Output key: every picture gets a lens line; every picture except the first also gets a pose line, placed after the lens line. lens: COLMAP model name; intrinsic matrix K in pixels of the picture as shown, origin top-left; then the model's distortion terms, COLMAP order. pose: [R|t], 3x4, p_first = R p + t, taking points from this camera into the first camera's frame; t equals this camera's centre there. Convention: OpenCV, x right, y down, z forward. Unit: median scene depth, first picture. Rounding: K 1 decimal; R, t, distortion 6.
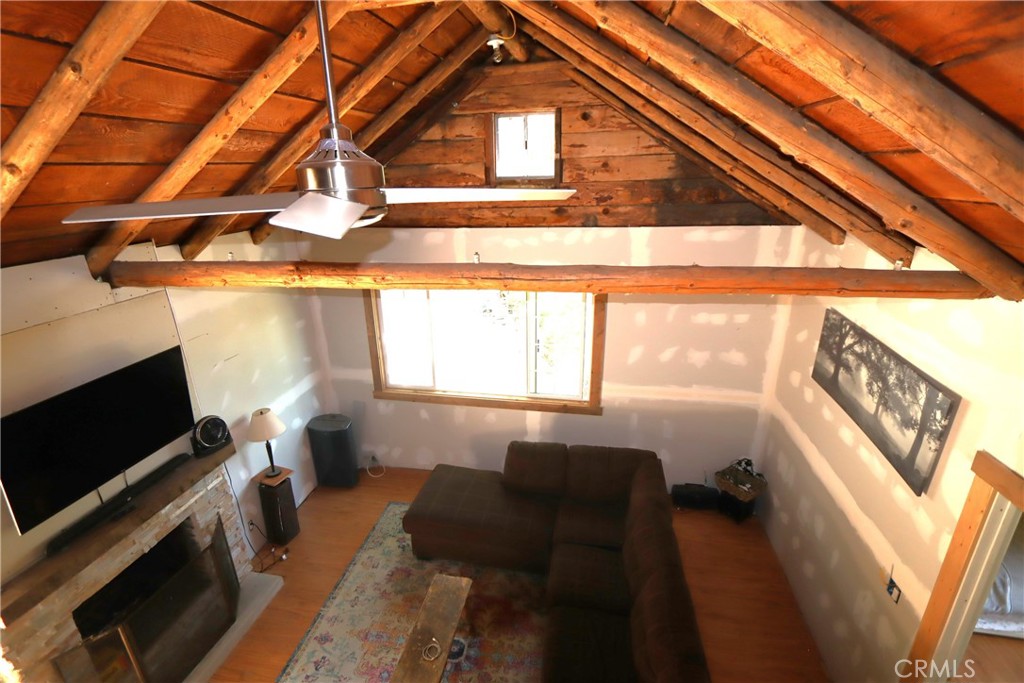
lens RADIAL K [[472.9, 0, 506.8], [0, 472.9, 340.6], [0, 0, 1]] dist [-0.001400, -0.000546]
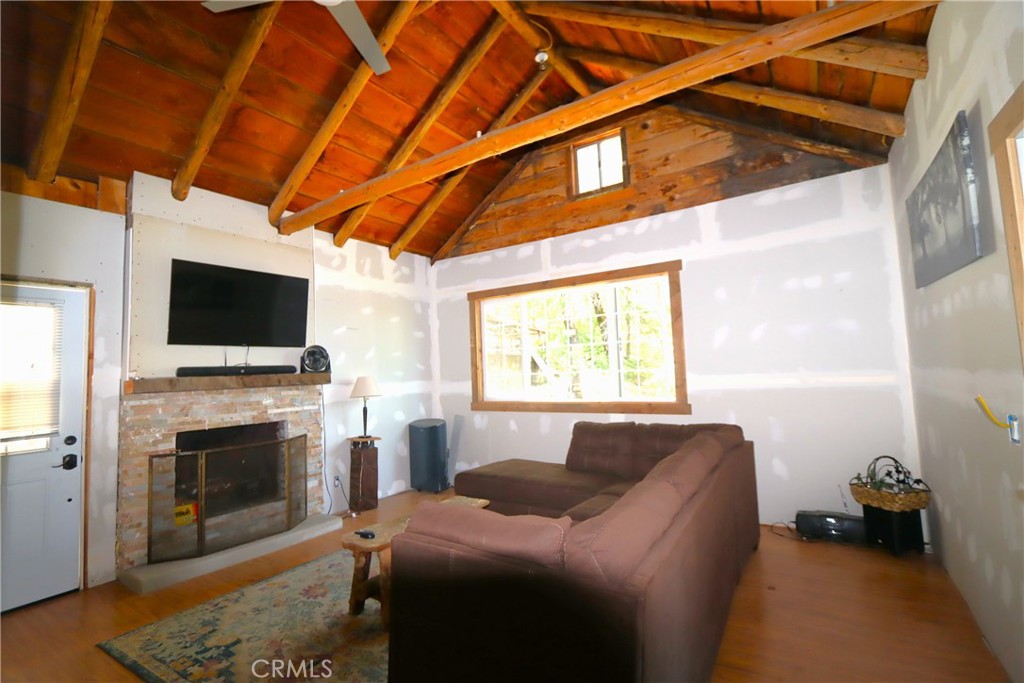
lens RADIAL K [[475.7, 0, 511.3], [0, 475.7, 340.1], [0, 0, 1]] dist [-0.006539, 0.000831]
pose [[0.919697, -0.045546, -0.389978, 0.285351], [-0.112958, 0.920562, -0.373906, 0.465614], [0.376029, 0.387931, 0.841494, 0.095595]]
